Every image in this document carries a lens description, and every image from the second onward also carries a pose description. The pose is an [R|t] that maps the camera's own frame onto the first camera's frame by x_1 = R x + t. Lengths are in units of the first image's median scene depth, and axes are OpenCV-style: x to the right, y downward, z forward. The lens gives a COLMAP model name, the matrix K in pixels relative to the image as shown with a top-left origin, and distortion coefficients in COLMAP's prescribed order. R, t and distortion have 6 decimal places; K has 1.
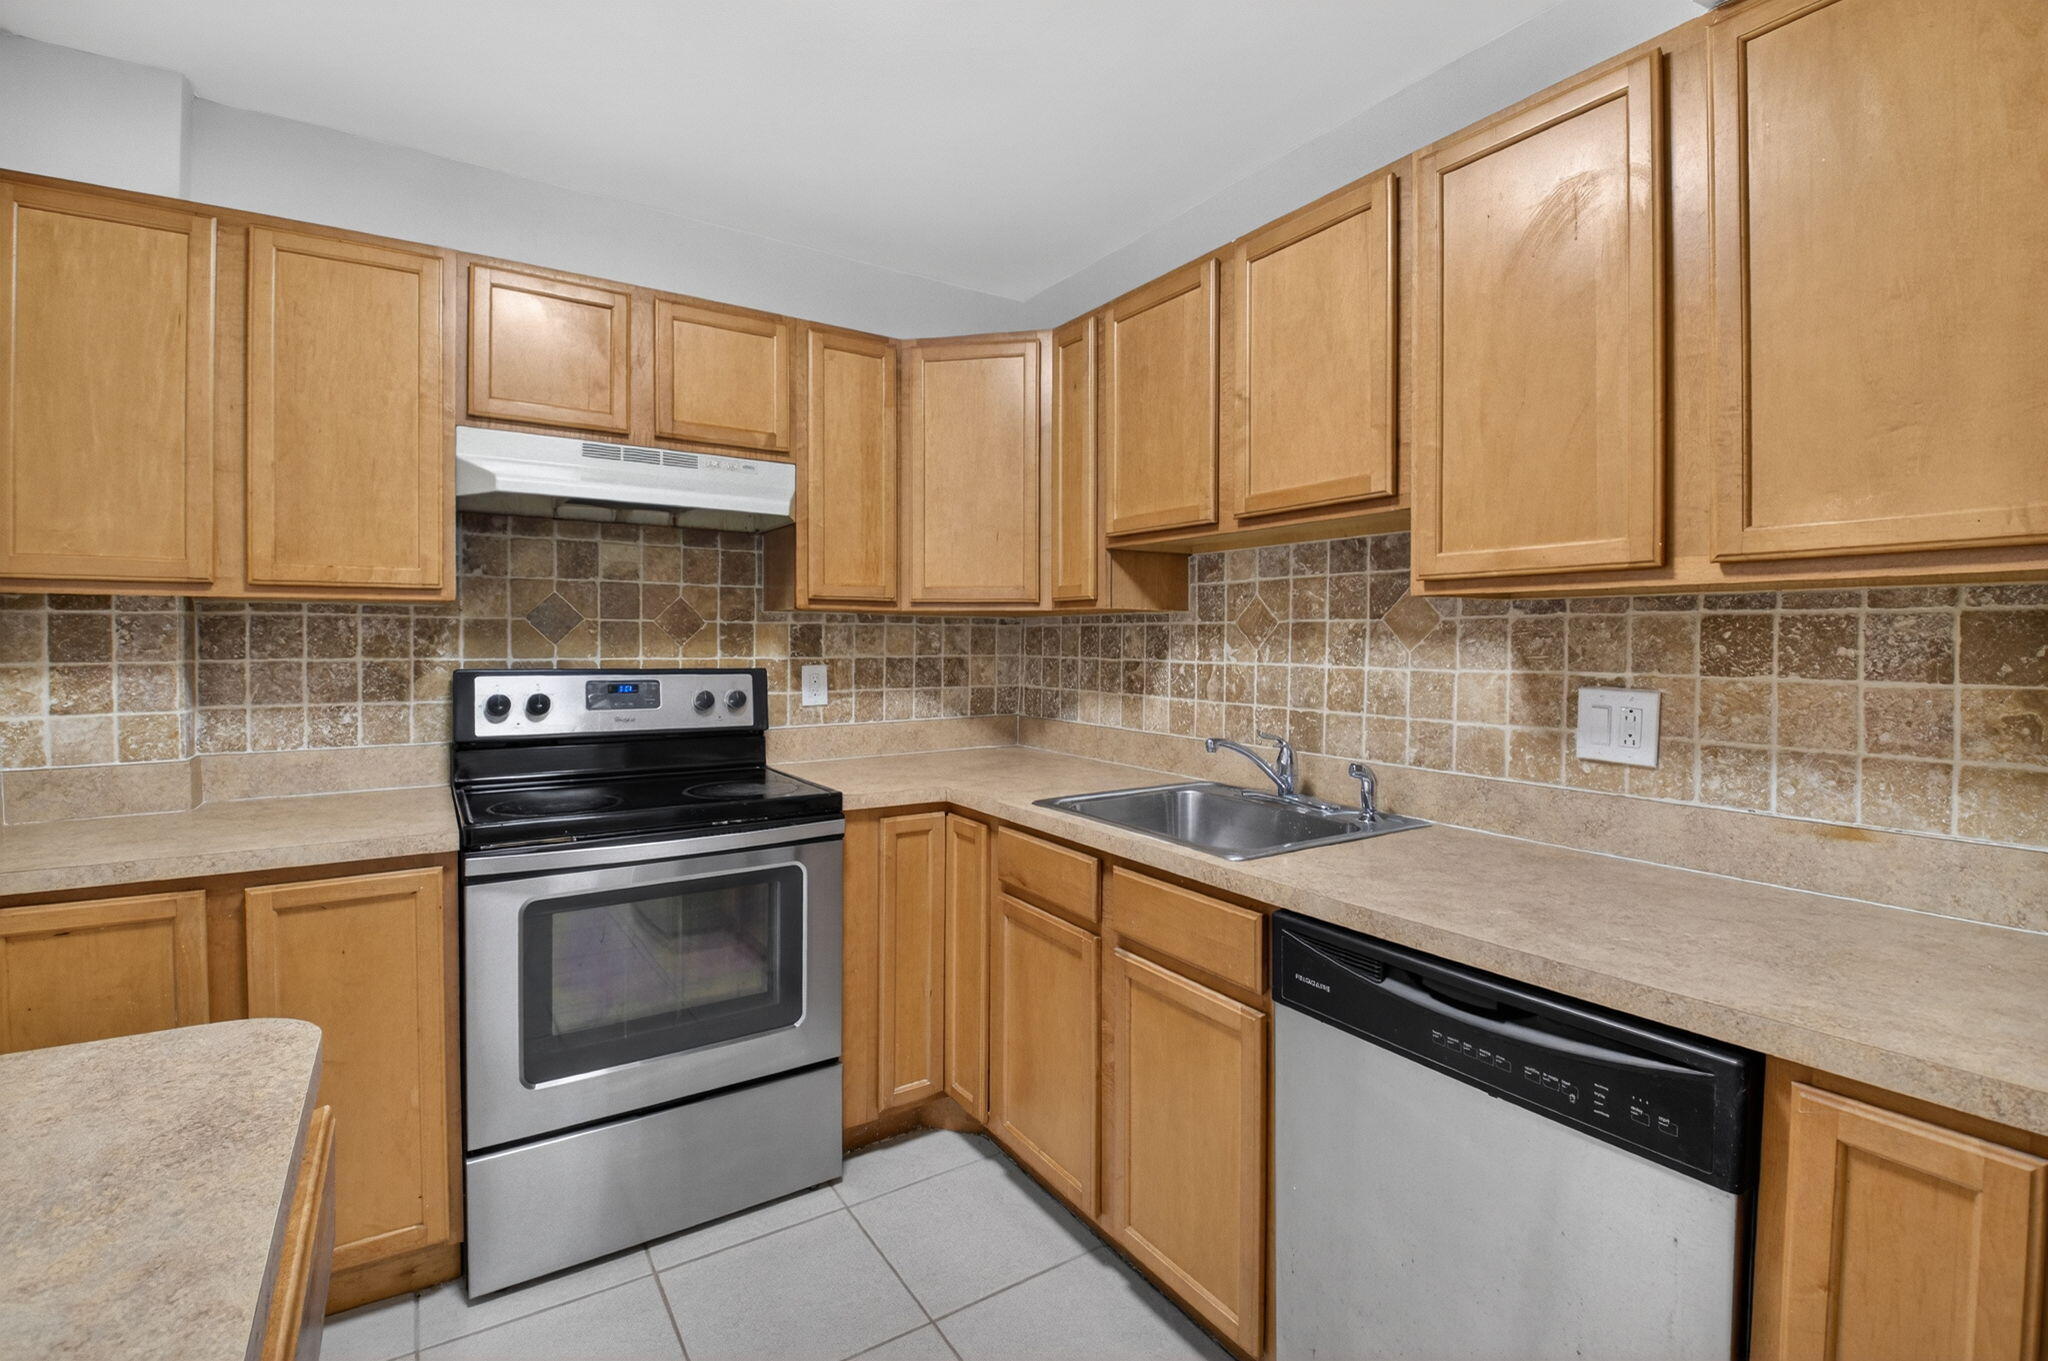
lens RADIAL K [[914.3, 0, 1030.0], [0, 914.3, 653.8], [0, 0, 1]] dist [0.019322, -0.028937]
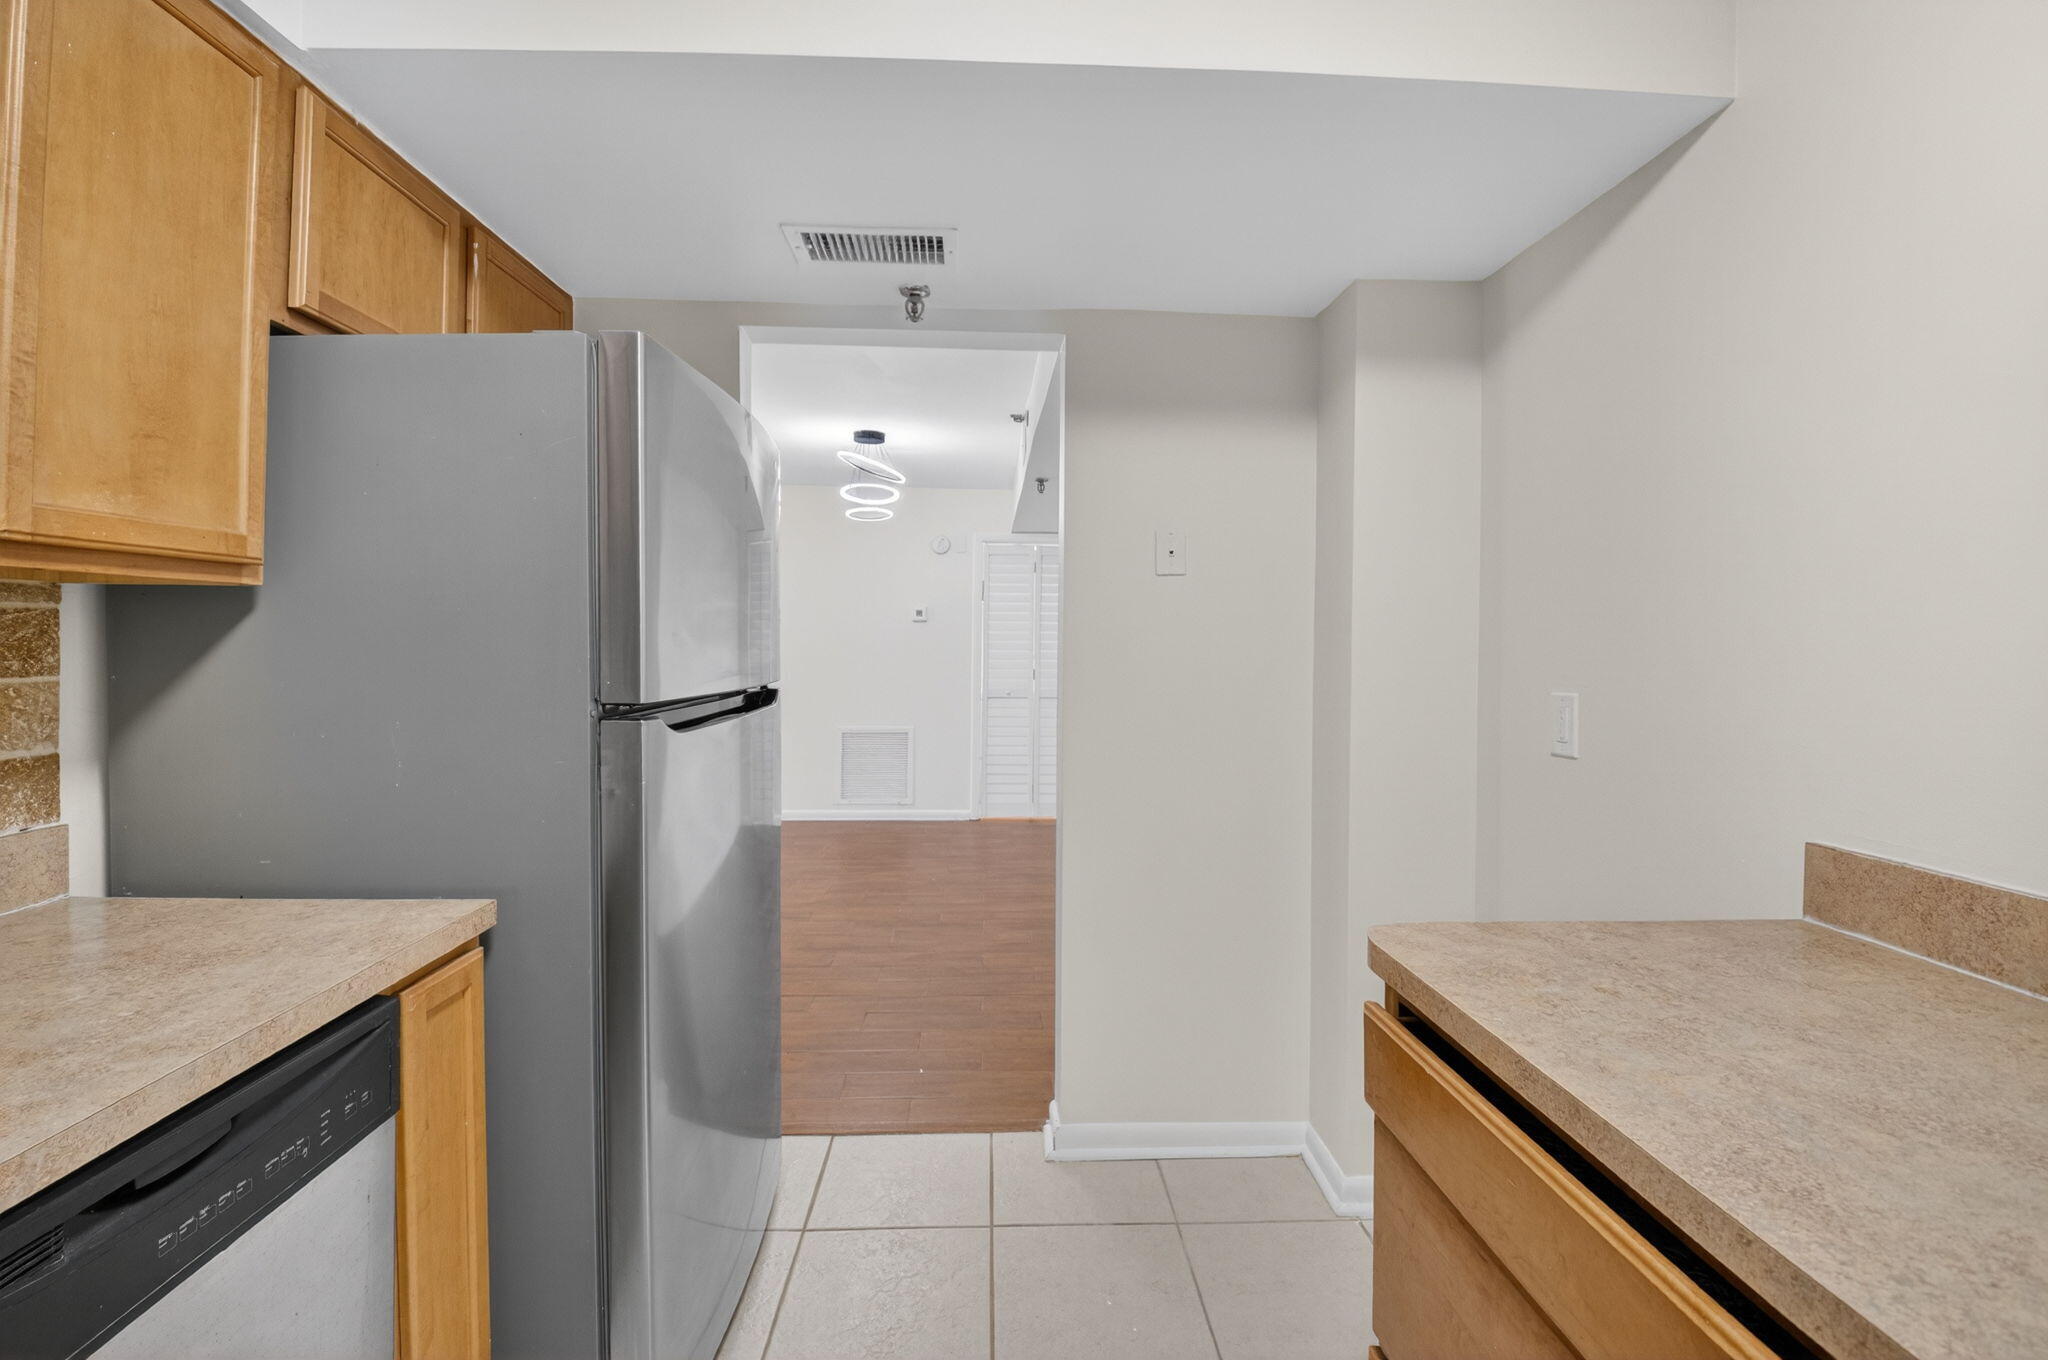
lens RADIAL K [[903.3, 0, 1022.9], [0, 903.3, 642.0], [0, 0, 1]] dist [-0.035212, -0.000355]
pose [[-0.857904, -0.009022, 0.513732, -0.228012], [-0.005850, 0.999953, 0.007793, -0.012354], [-0.513778, 0.003680, -0.857916, 0.706623]]
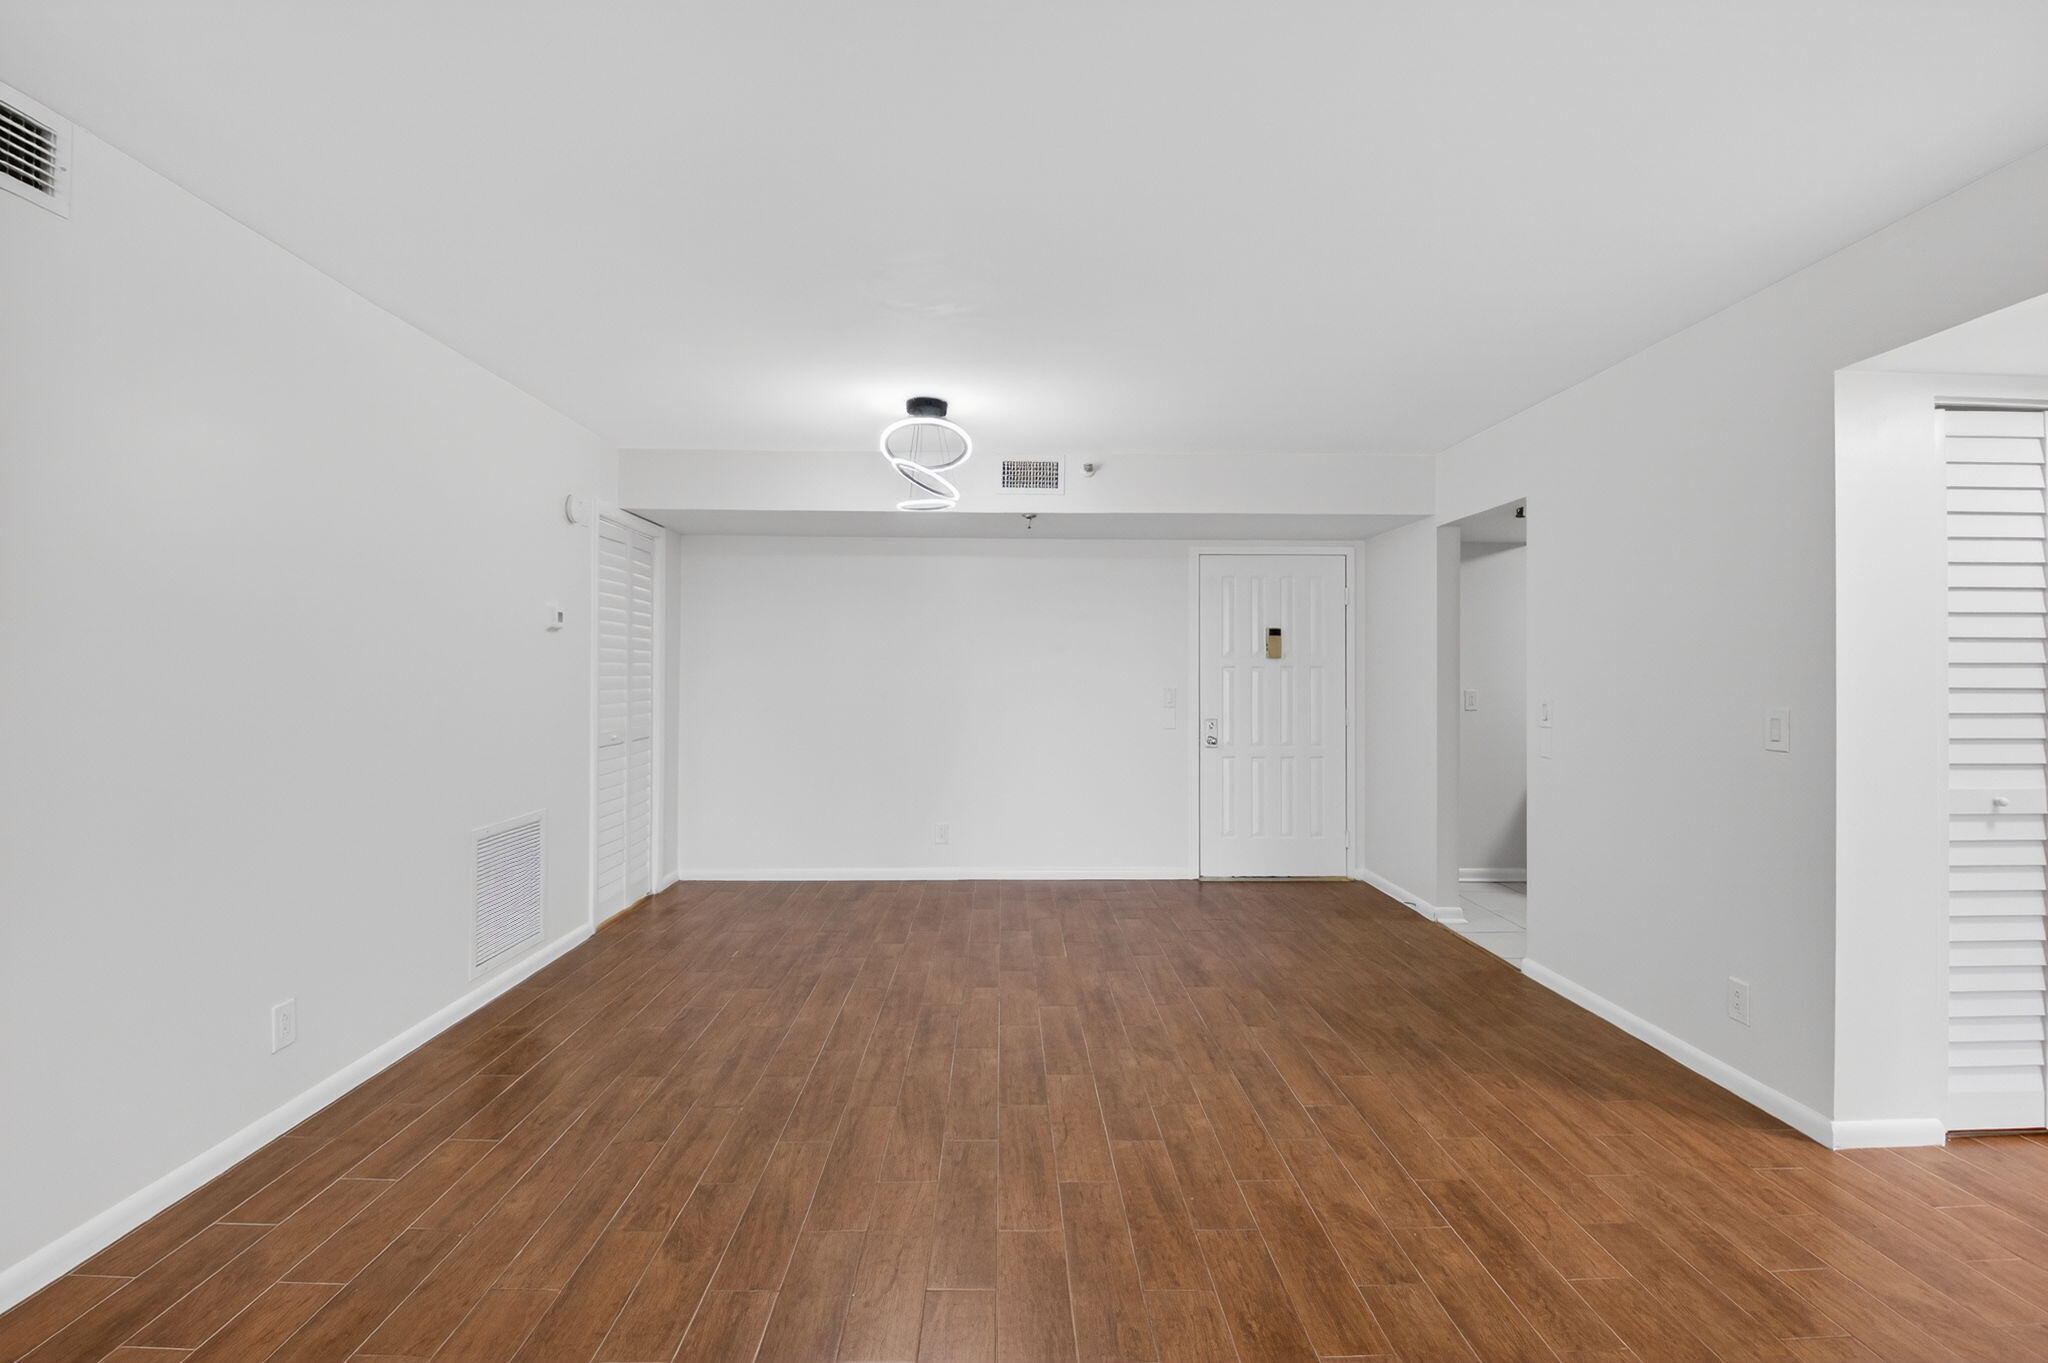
lens RADIAL K [[905.9, 0, 1017.8], [0, 905.9, 680.7], [0, 0, 1]] dist [0.008396, -0.017021]
pose [[-0.533926, -0.000912, -0.845530, 3.149075], [-0.016007, 0.999831, 0.009030, 0.018320], [0.845379, 0.018355, -0.533851, -0.057802]]
